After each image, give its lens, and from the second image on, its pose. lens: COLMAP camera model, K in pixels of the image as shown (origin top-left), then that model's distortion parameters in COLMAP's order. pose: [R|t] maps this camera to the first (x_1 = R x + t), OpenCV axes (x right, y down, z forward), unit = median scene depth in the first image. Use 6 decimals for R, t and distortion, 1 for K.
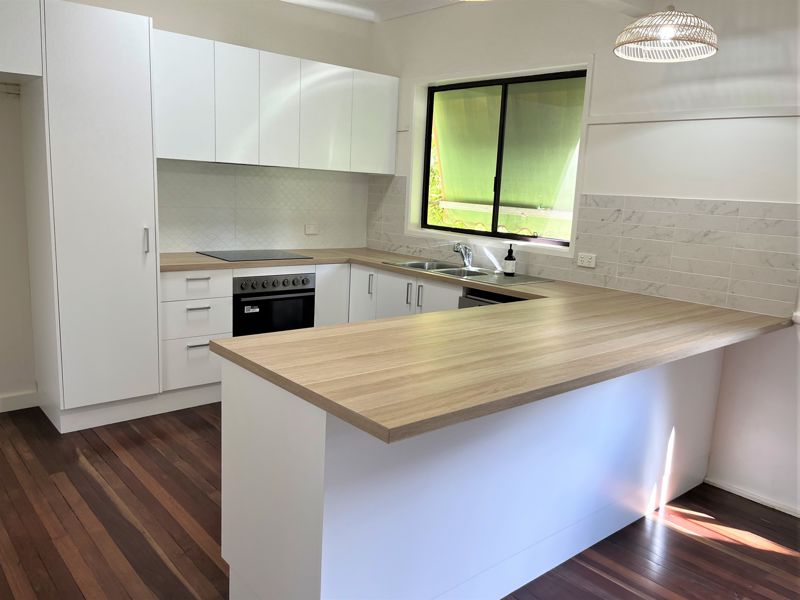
lens RADIAL K [[634.6, 0, 403.4], [0, 634.6, 312.8], [0, 0, 1]] dist [0.049087, -0.072827]
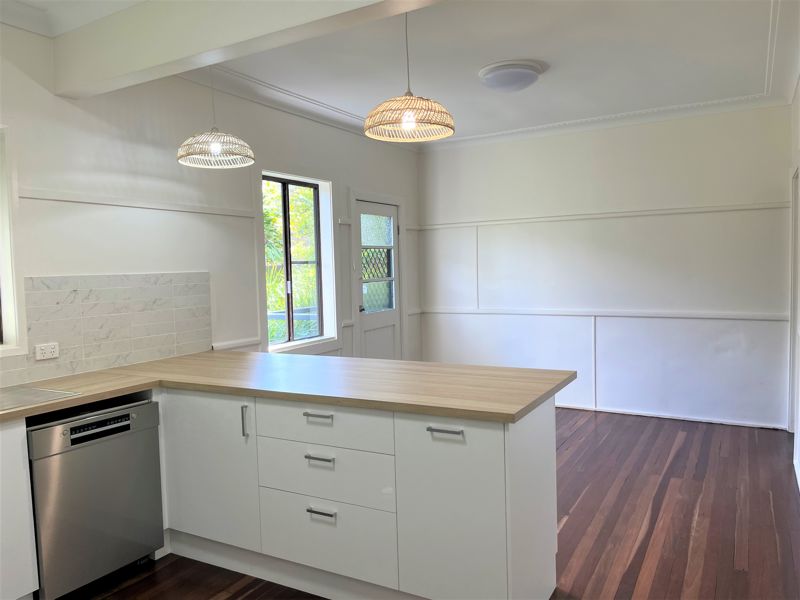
lens RADIAL K [[609.5, 0, 386.8], [0, 609.5, 300.2], [0, 0, 1]] dist [0.045004, -0.005535]
pose [[-0.320708, -0.092322, 0.942668, -0.600071], [0.197227, 0.966915, 0.161796, -0.180942], [-0.926417, 0.237808, -0.291889, 0.746561]]
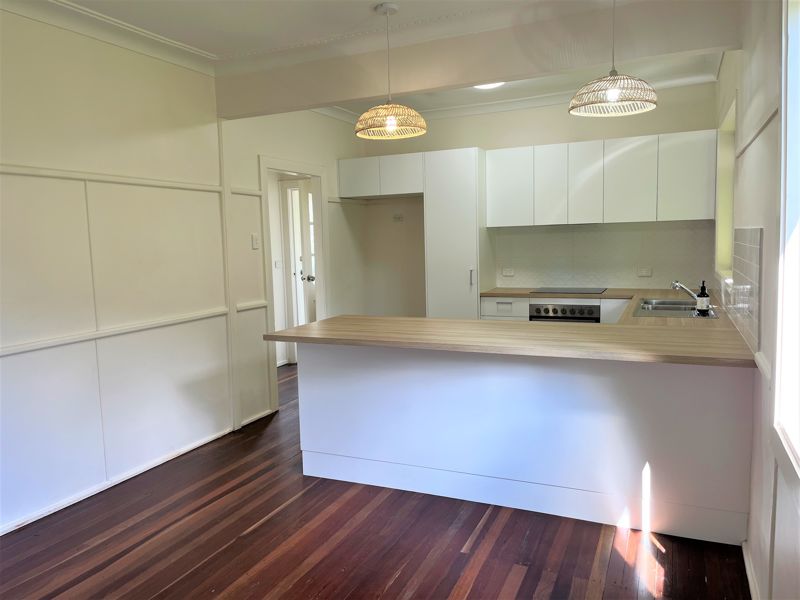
lens RADIAL K [[609.5, 0, 386.8], [0, 609.5, 300.2], [0, 0, 1]] dist [0.045004, -0.005535]
pose [[0.403185, 0.030025, -0.914626, 0.862668], [-0.128834, 0.991370, -0.024248, 0.011448], [0.906004, 0.127611, 0.403574, 0.145234]]
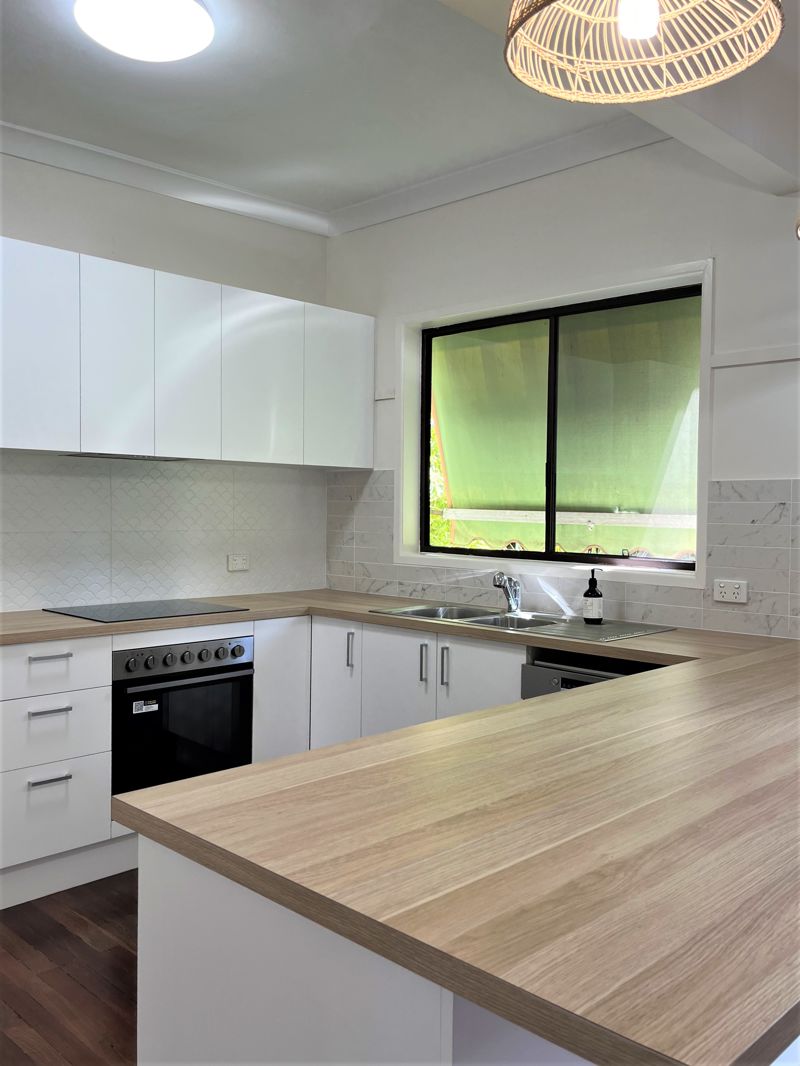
lens RADIAL K [[923.3, 0, 399.8], [0, 923.3, 541.5], [0, 0, 1]] dist [0.037570, -0.005072]
pose [[0.995928, -0.041891, 0.079834, -0.076246], [0.053720, 0.986871, -0.152313, -0.012720], [-0.072405, 0.155981, 0.985103, 0.161847]]
